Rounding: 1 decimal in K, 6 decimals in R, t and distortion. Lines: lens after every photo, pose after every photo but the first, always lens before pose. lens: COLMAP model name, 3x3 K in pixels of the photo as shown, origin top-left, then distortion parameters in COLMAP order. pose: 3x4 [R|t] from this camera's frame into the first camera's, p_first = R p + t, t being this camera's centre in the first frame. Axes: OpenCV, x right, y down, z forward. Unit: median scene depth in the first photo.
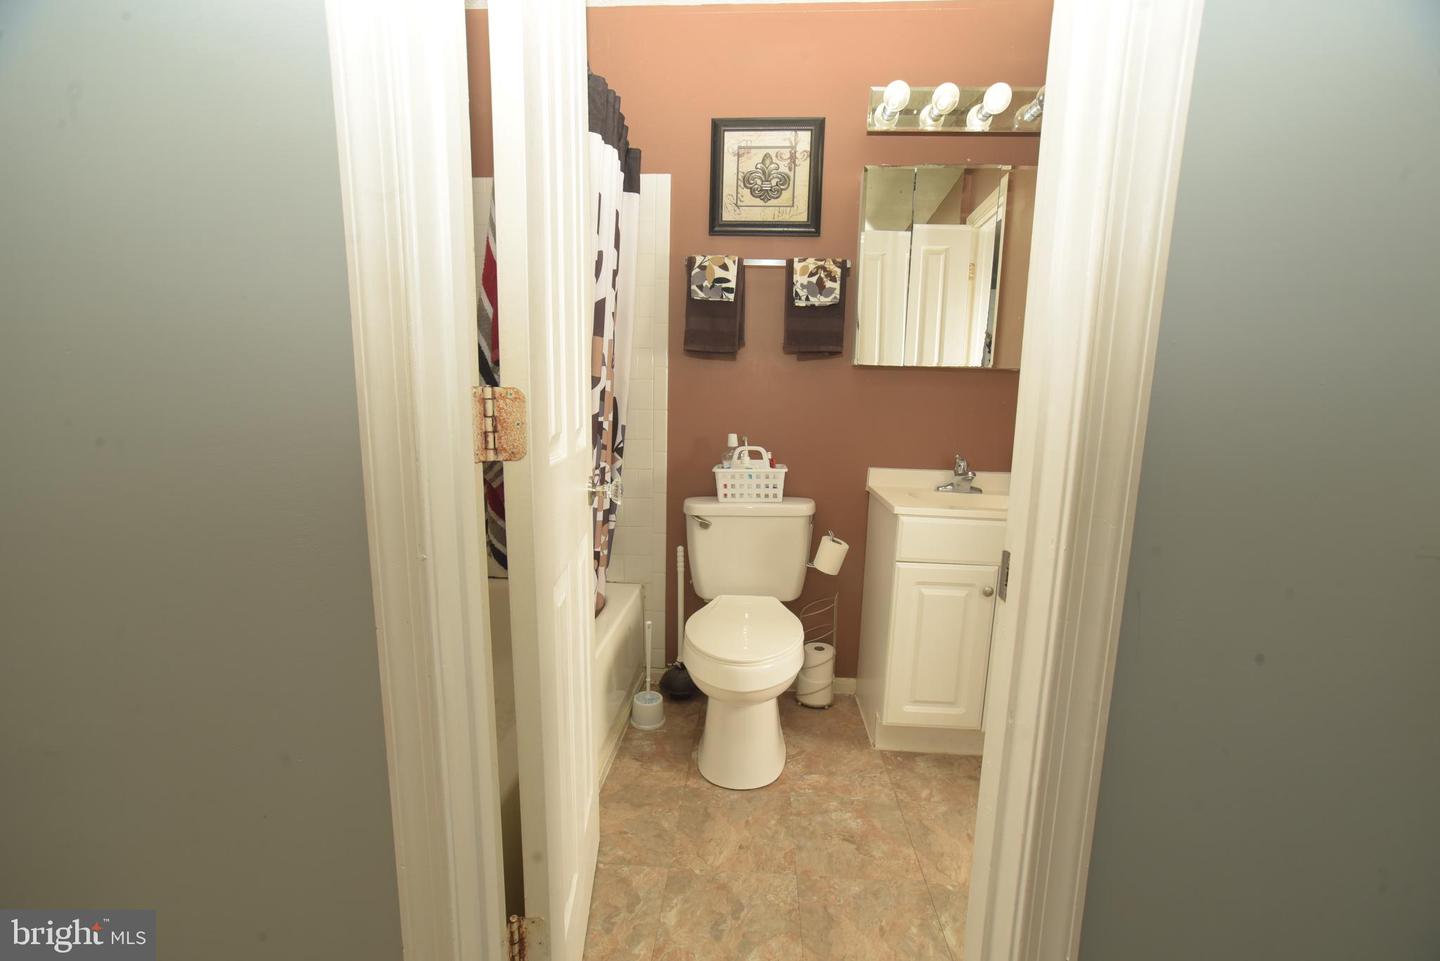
lens RADIAL K [[598.3, 0, 726.4], [0, 598.3, 496.1], [0, 0, 1]] dist [-0.038939, 0.026616]
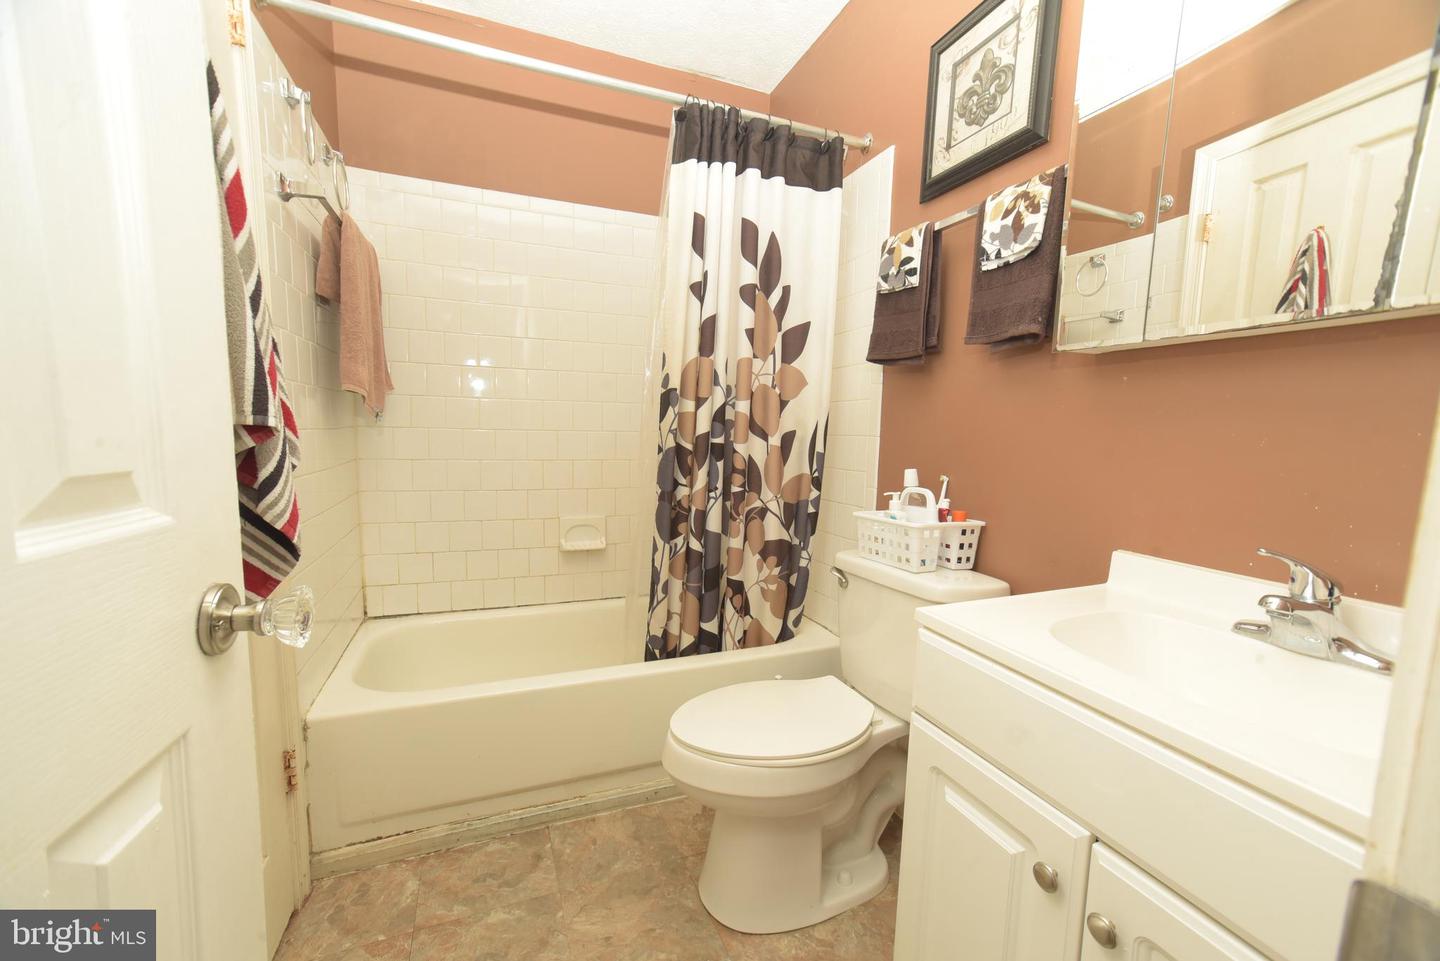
lens RADIAL K [[599.5, 0, 720.0], [0, 599.5, 480.5], [0, 0, 1]] dist [-0.001375, 0.000098]
pose [[0.405188, 0.072059, -0.911389, 0.599444], [-0.134848, 0.990696, 0.018378, -0.073807], [0.904234, 0.115452, 0.411135, 0.513873]]
